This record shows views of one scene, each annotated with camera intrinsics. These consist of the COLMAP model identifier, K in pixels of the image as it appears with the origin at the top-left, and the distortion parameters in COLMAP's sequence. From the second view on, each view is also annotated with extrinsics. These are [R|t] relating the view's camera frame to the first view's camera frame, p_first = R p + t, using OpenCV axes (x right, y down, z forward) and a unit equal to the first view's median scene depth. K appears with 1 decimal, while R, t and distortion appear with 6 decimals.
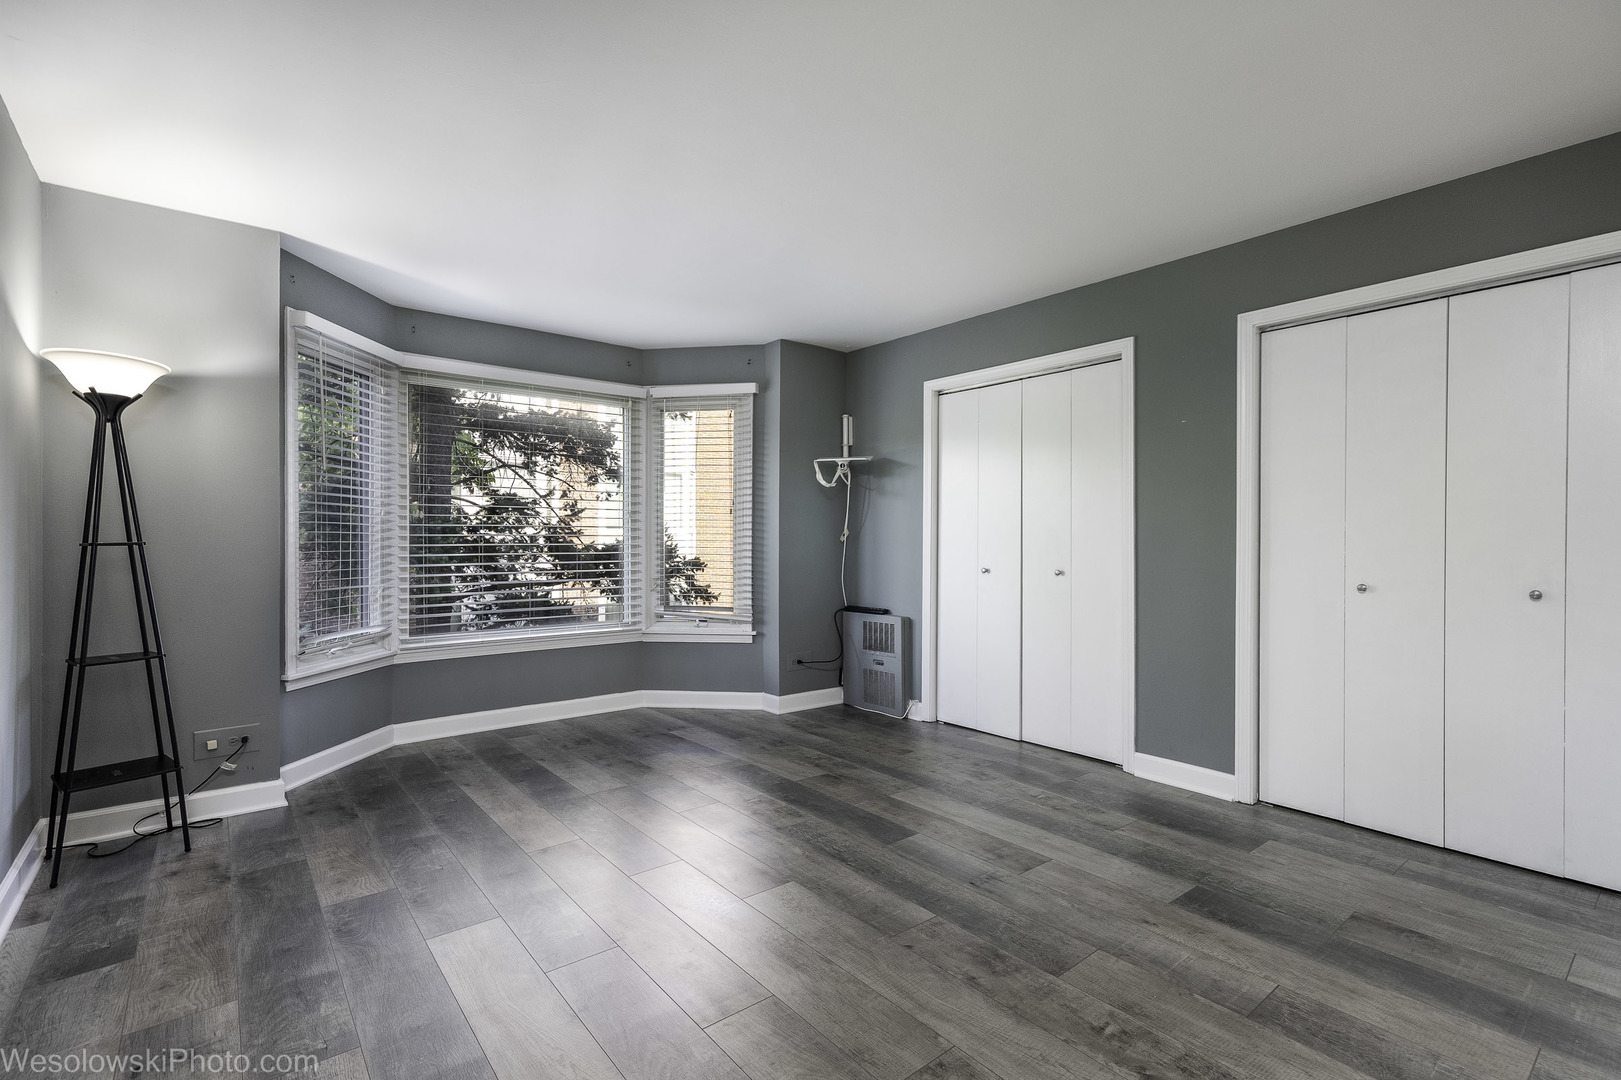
lens RADIAL K [[736.8, 0, 791.3], [0, 736.8, 544.2], [0, 0, 1]] dist [0.000140, 0.000820]
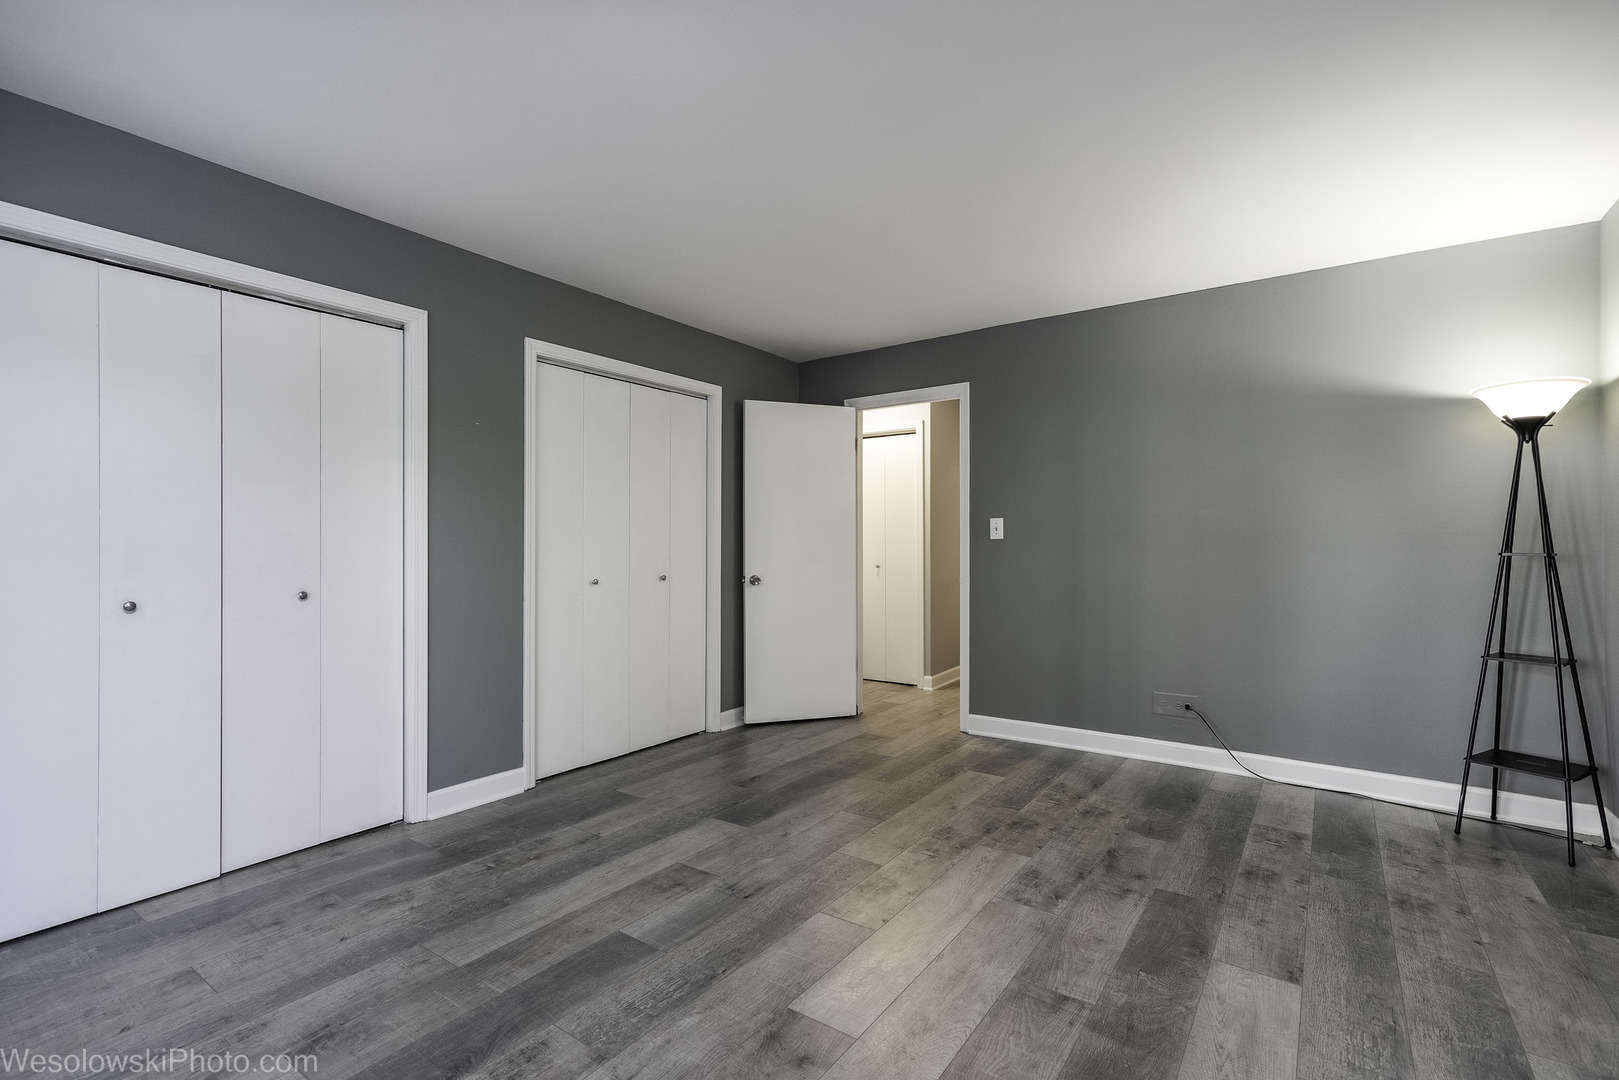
lens RADIAL K [[733.4, 0, 811.5], [0, 733.4, 575.1], [0, 0, 1]] dist [0.018437, 0.000559]
pose [[-0.281691, -0.040097, 0.958667, -0.544972], [0.007740, 0.998999, 0.044058, -0.011131], [-0.959474, 0.019831, -0.281099, 0.909389]]
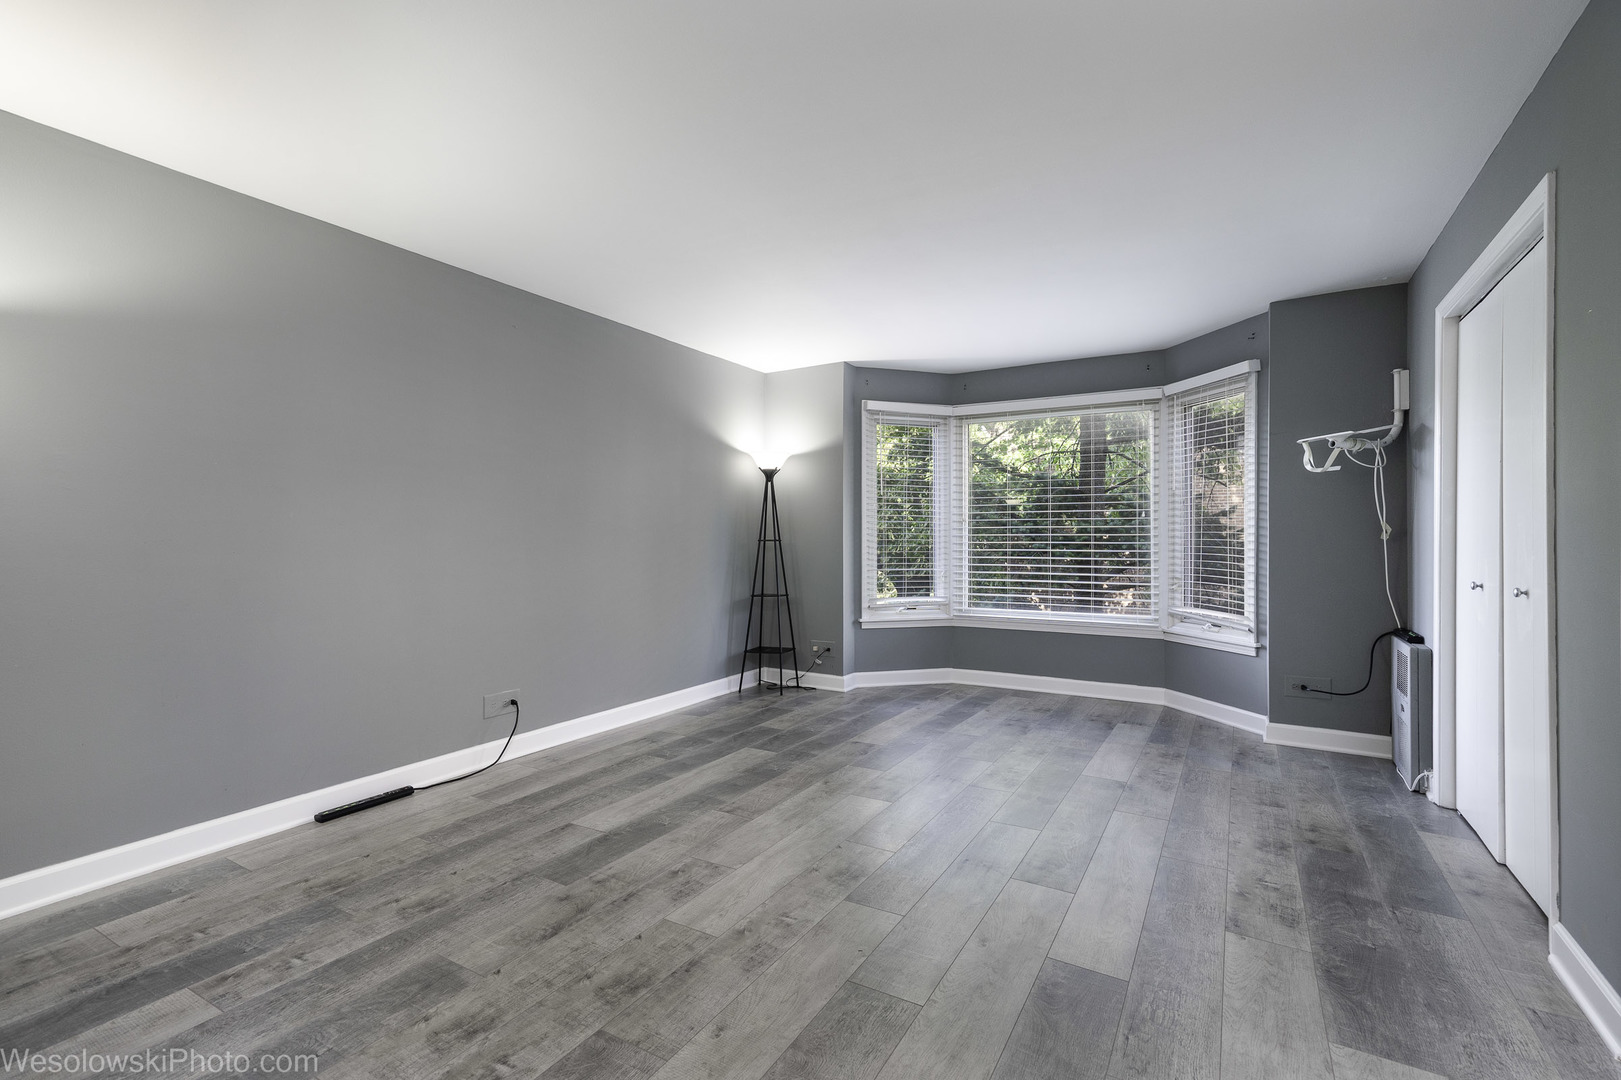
lens RADIAL K [[728.2, 0, 810.5], [0, 728.2, 540.0], [0, 0, 1]] dist [-0.002413, 0.000710]
pose [[0.359416, 0.002992, -0.933173, 0.880742], [-0.004867, 0.999987, 0.001332, -0.003766], [0.933165, 0.004063, 0.359426, 0.311024]]
